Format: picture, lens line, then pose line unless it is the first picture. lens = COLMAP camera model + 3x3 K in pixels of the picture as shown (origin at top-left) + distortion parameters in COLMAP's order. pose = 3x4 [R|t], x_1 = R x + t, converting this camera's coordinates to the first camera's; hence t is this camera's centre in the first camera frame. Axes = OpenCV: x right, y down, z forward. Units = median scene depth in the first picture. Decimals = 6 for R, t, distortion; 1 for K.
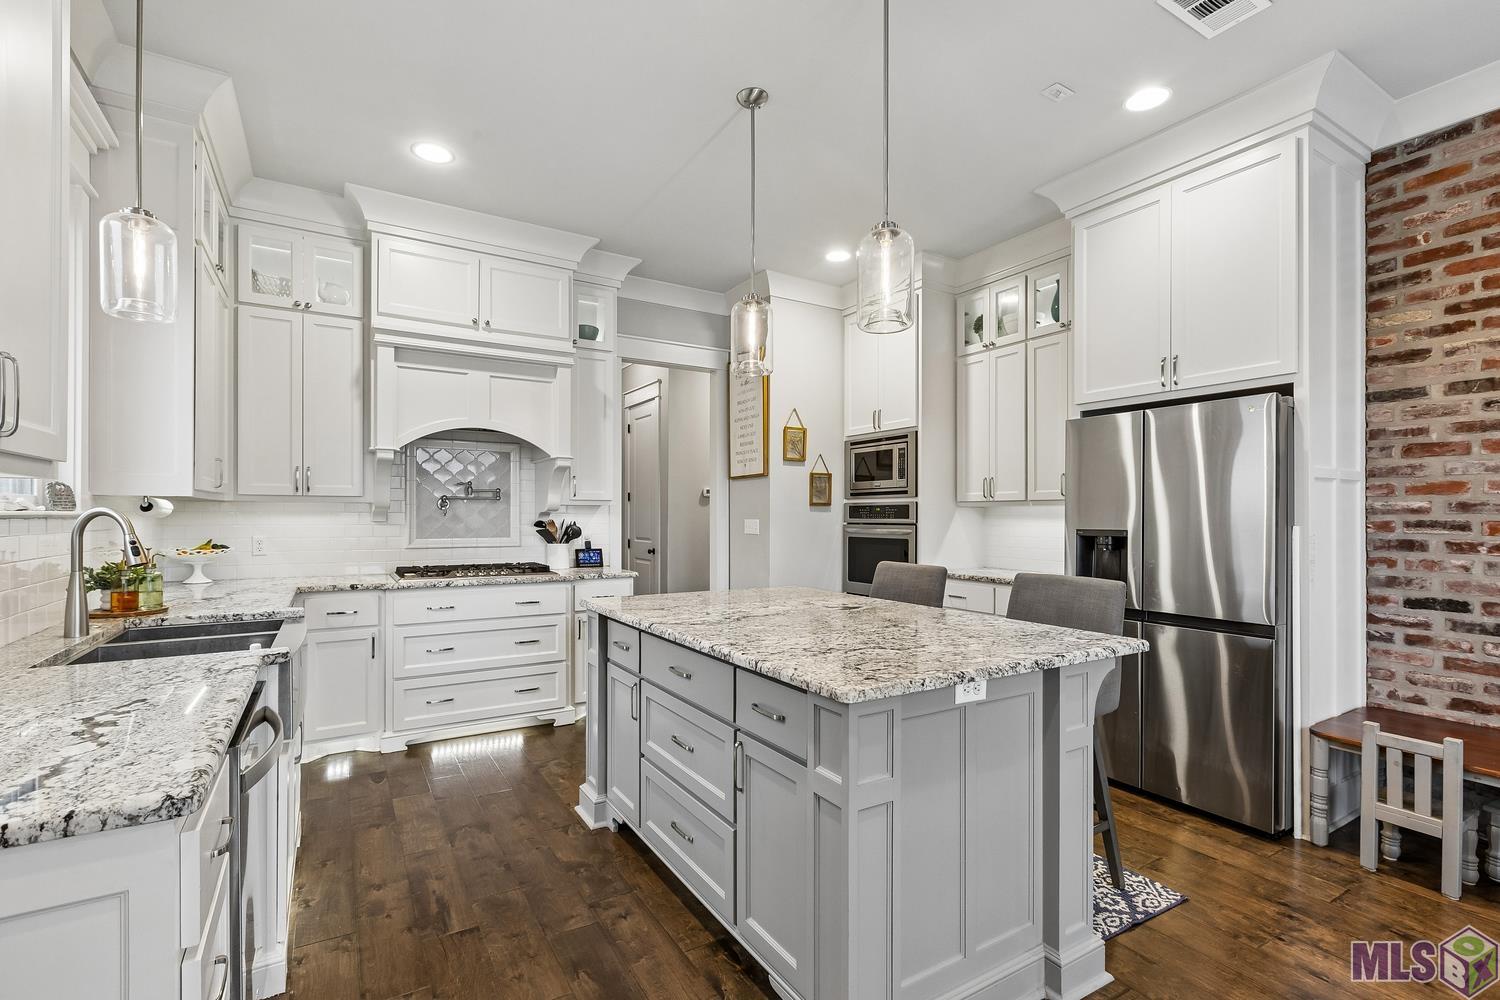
lens RADIAL K [[680.7, 0, 745.0], [0, 680.7, 513.0], [0, 0, 1]] dist [0.008201, -0.001388]
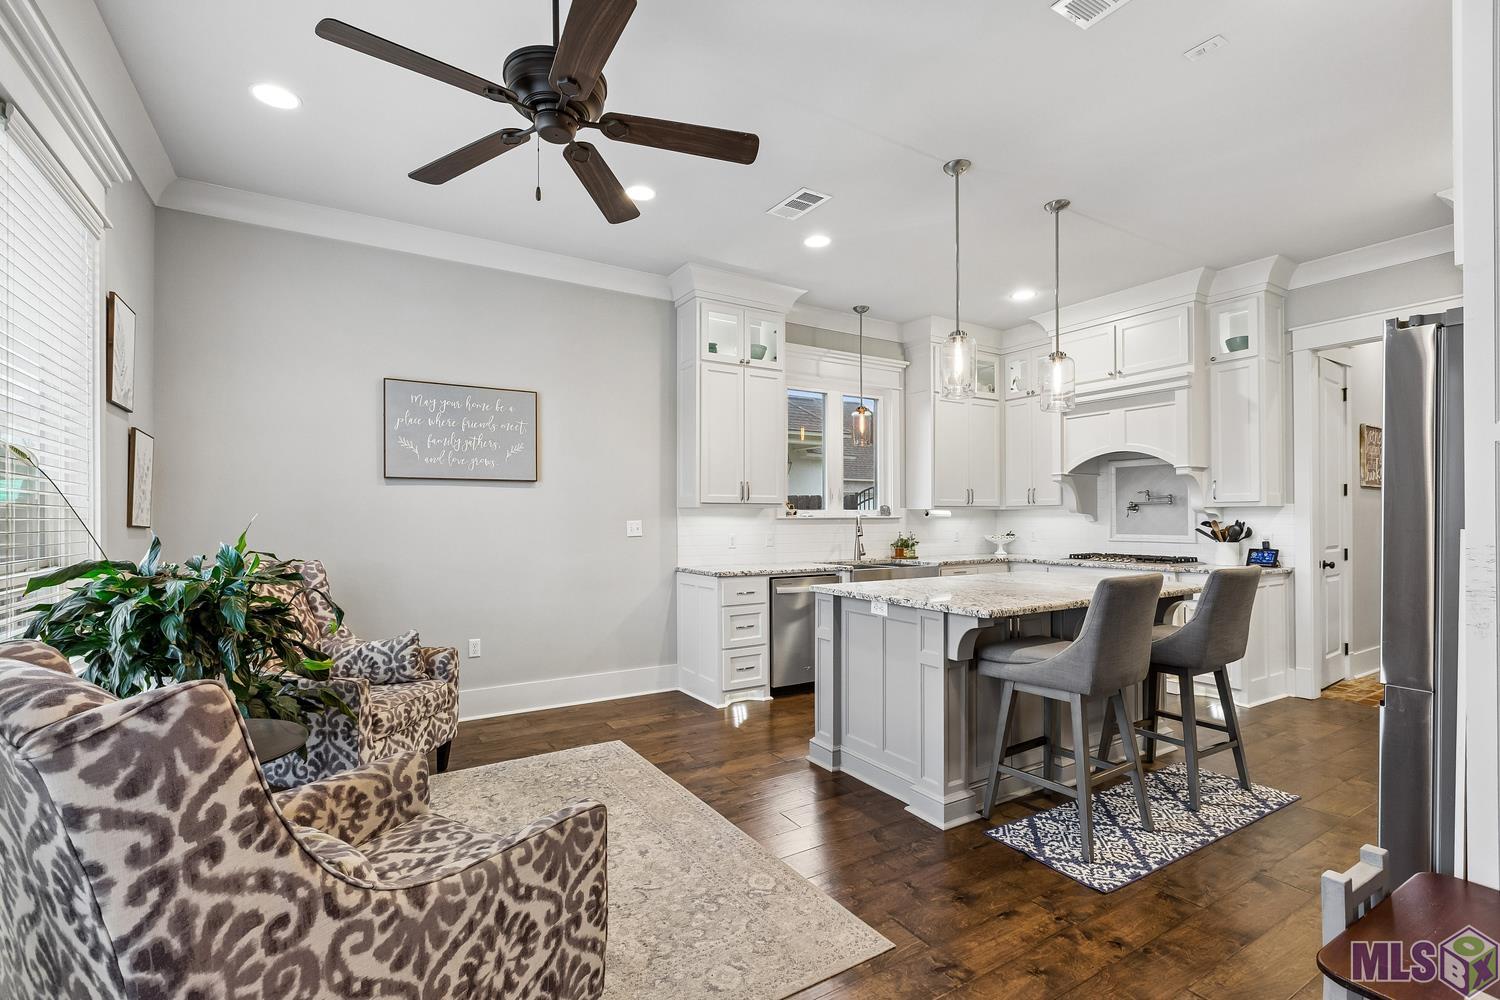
lens RADIAL K [[680.7, 0, 747.4], [0, 680.7, 511.3], [0, 0, 1]] dist [0.008201, -0.001388]
pose [[0.003410, -0.010818, -0.999936, 0.940099], [0.006865, 0.999918, -0.010795, 0.002084], [0.999971, -0.006827, 0.003484, 0.266267]]
